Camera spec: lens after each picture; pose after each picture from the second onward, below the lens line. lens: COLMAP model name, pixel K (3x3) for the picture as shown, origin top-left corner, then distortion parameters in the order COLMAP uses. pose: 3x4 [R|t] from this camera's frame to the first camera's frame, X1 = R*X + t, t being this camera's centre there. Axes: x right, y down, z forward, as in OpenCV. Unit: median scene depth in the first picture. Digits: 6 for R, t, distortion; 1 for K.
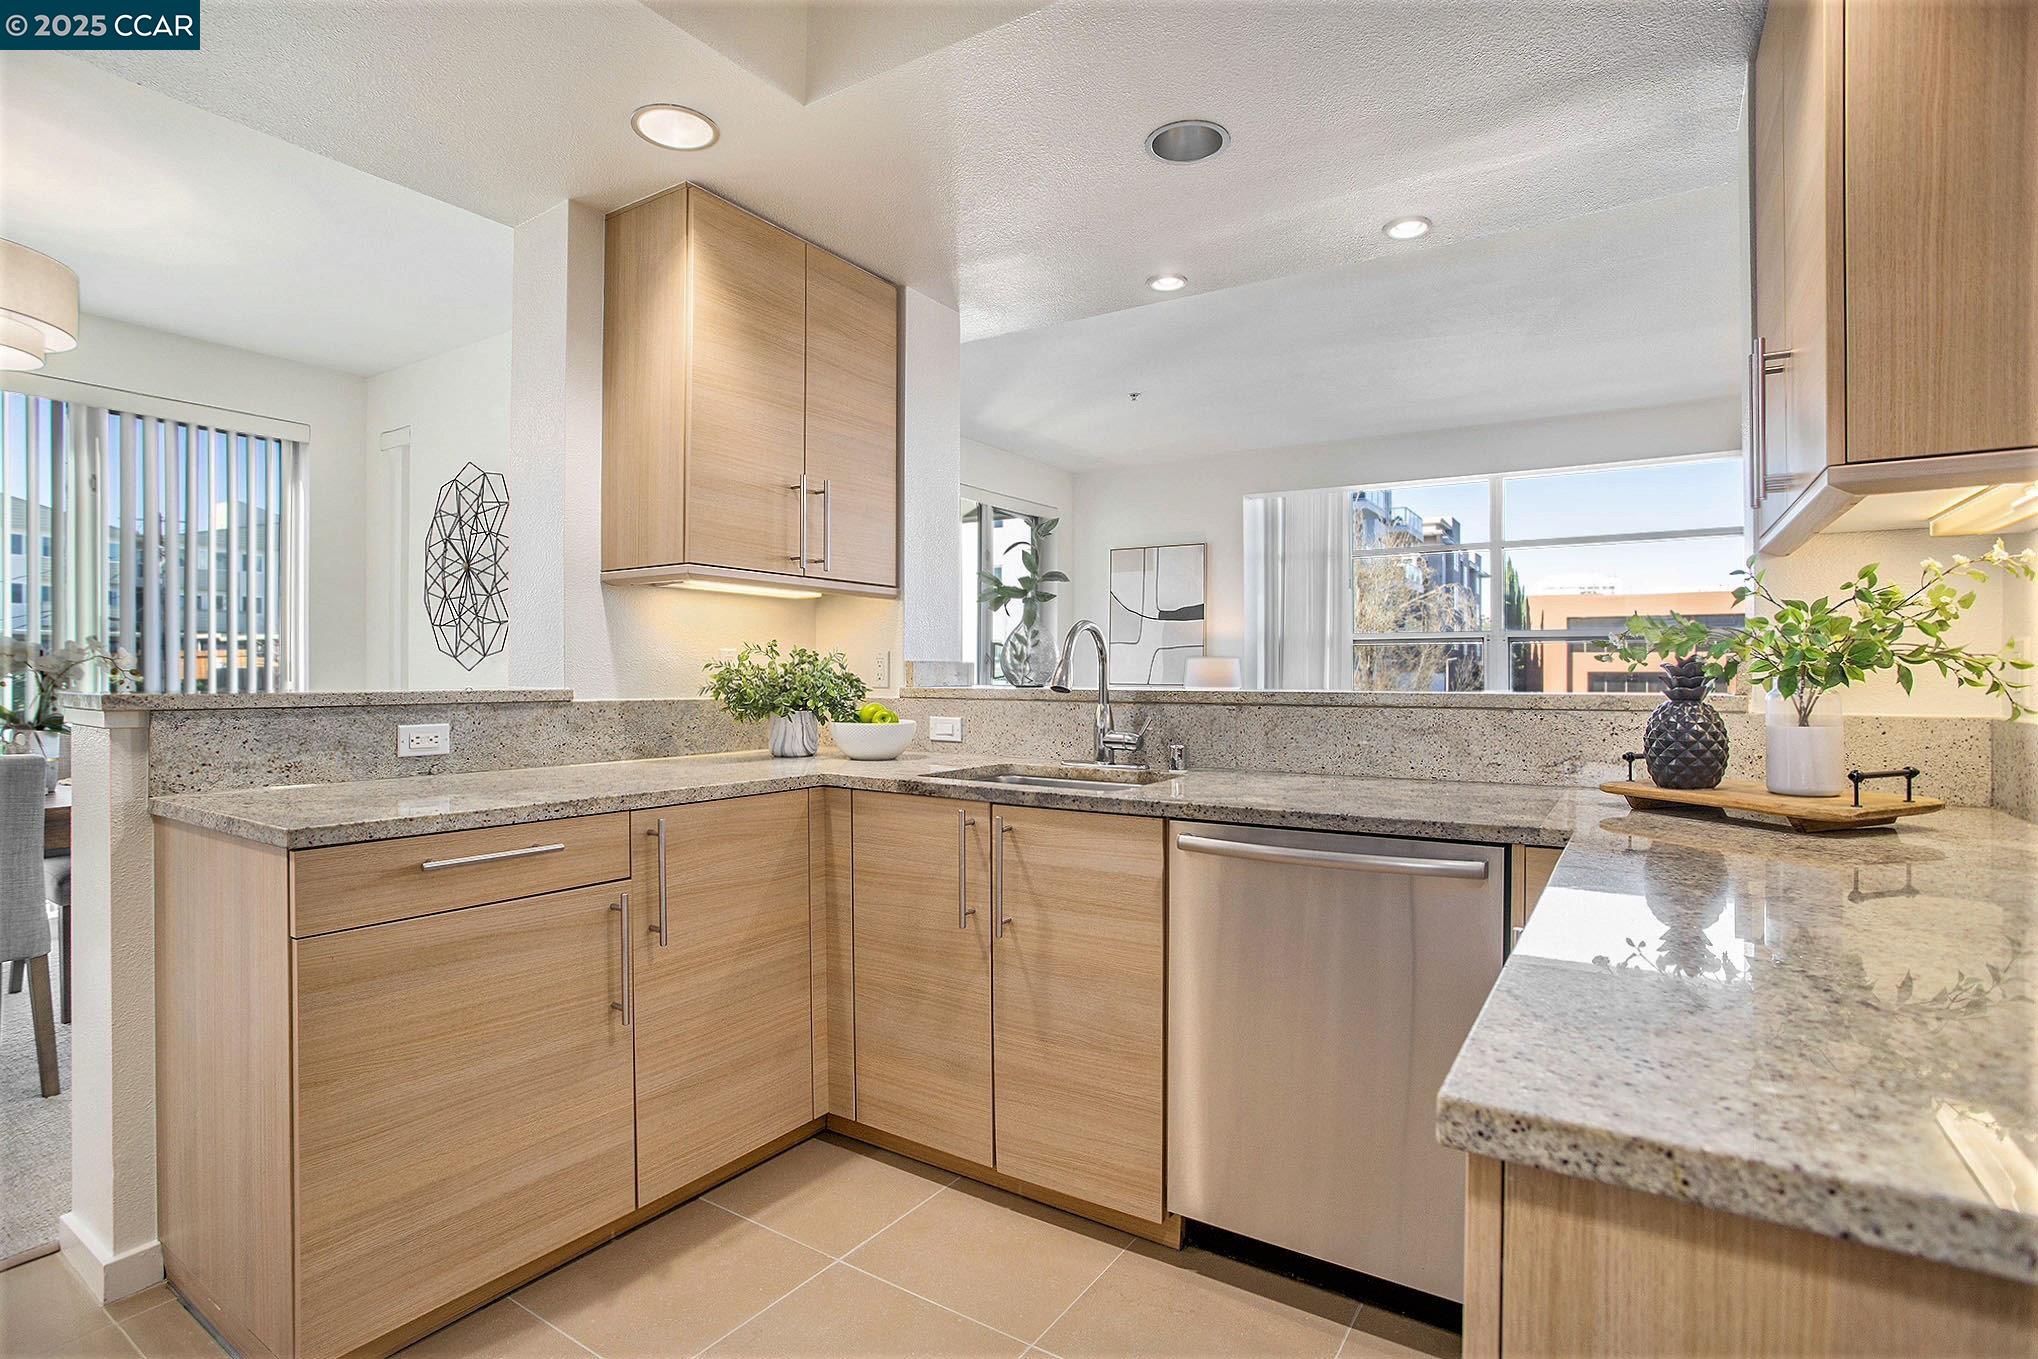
lens RADIAL K [[981.3, 0, 1020.7], [0, 981.3, 685.3], [0, 0, 1]] dist [-0.026495, 0.000352]
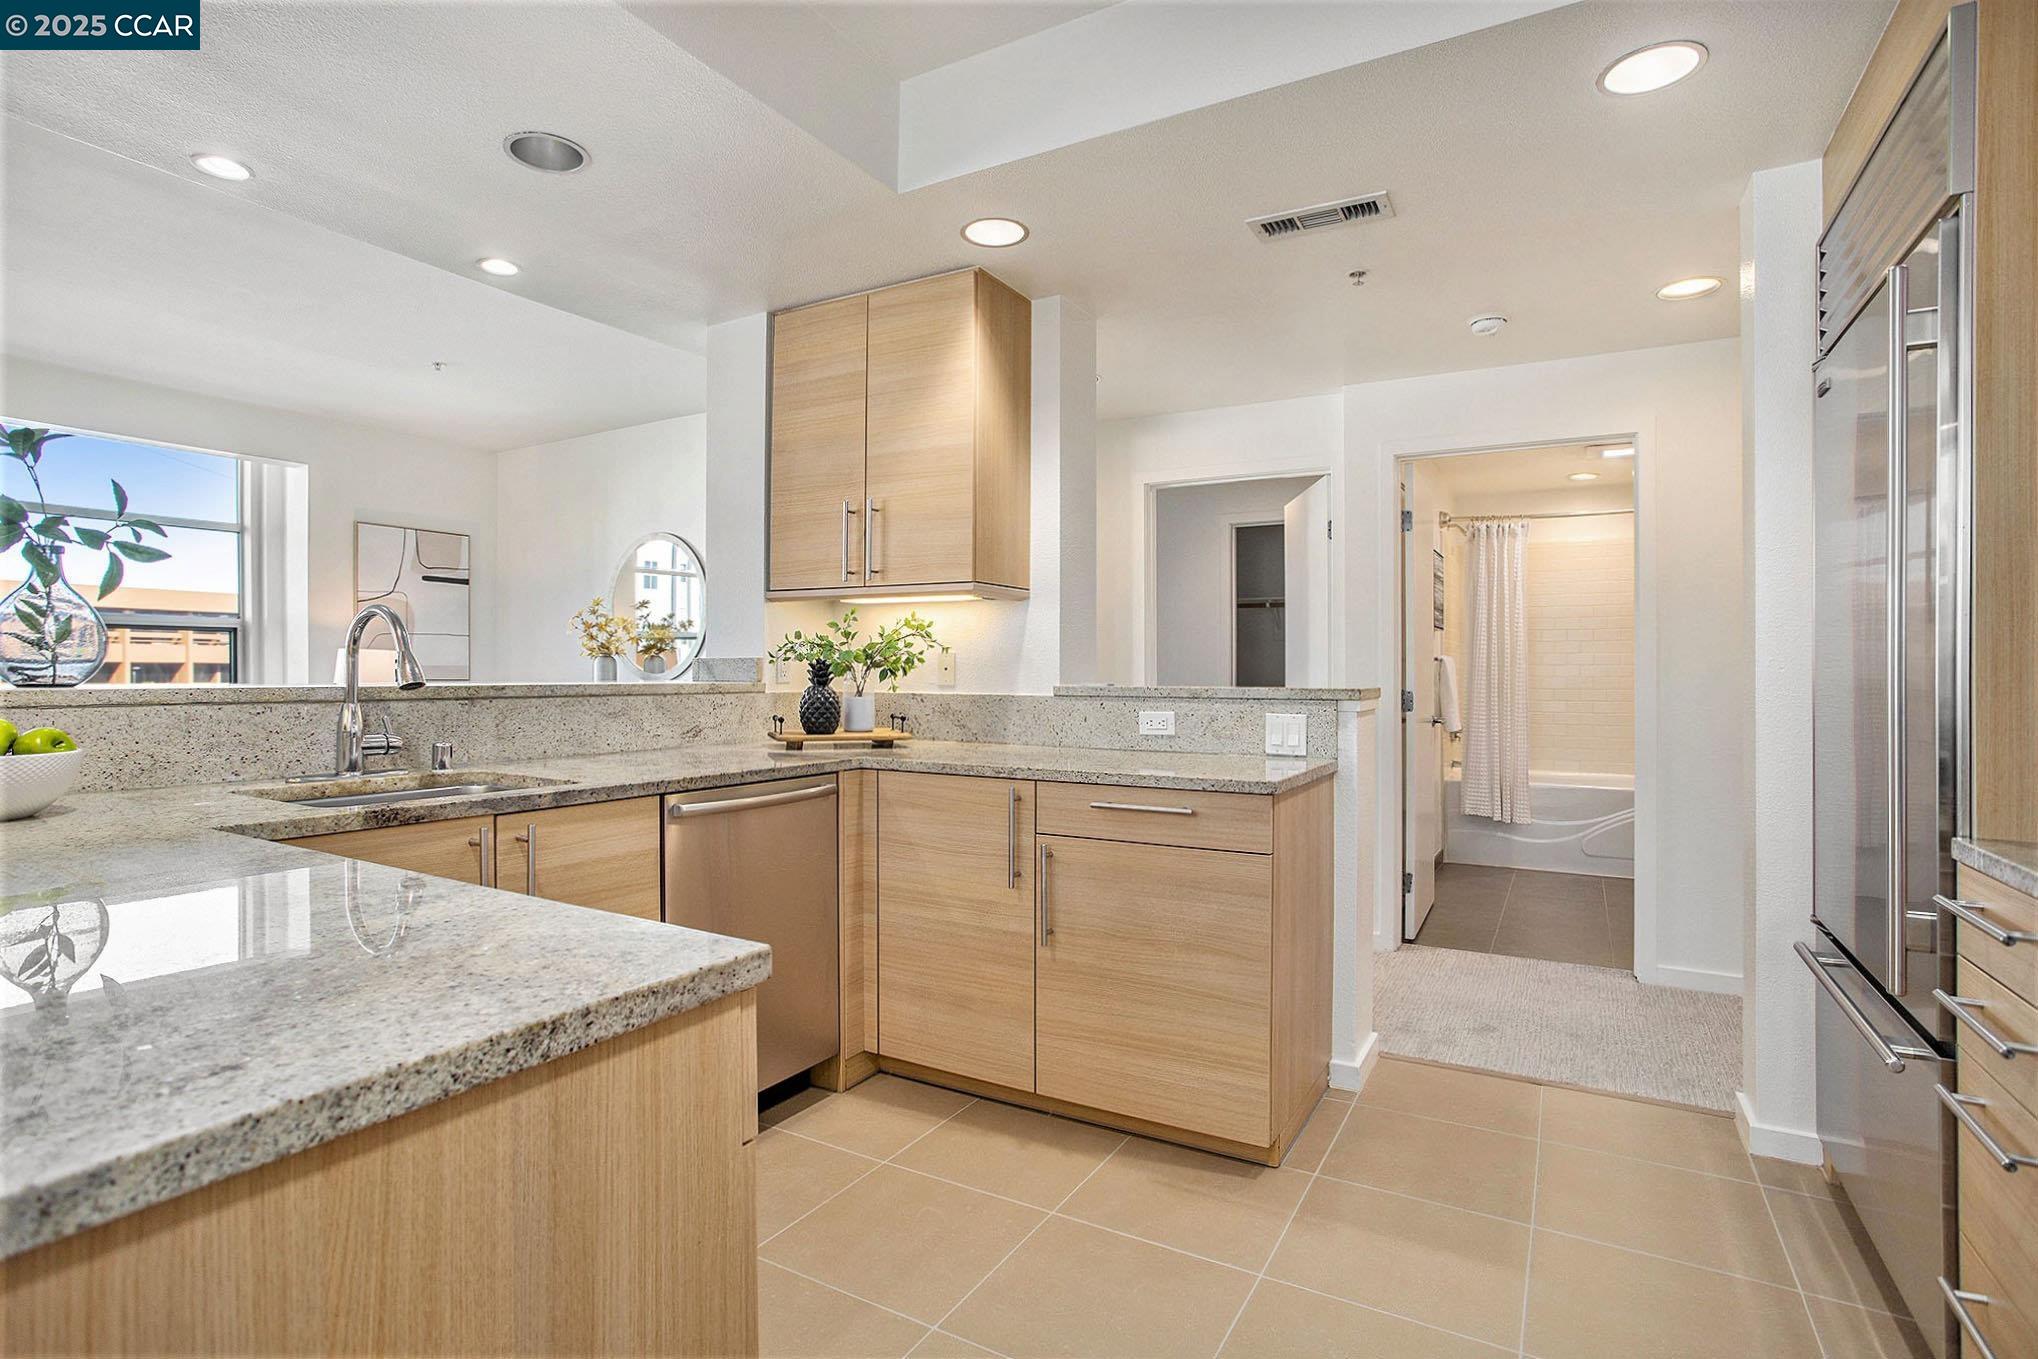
lens RADIAL K [[981.3, 0, 1019.8], [0, 981.3, 674.6], [0, 0, 1]] dist [-0.026495, 0.000352]
pose [[-0.035604, -0.003620, 0.999359, -0.879385], [0.004323, 0.999984, 0.003777, -0.006263], [-0.999357, 0.004455, -0.035587, 0.543822]]
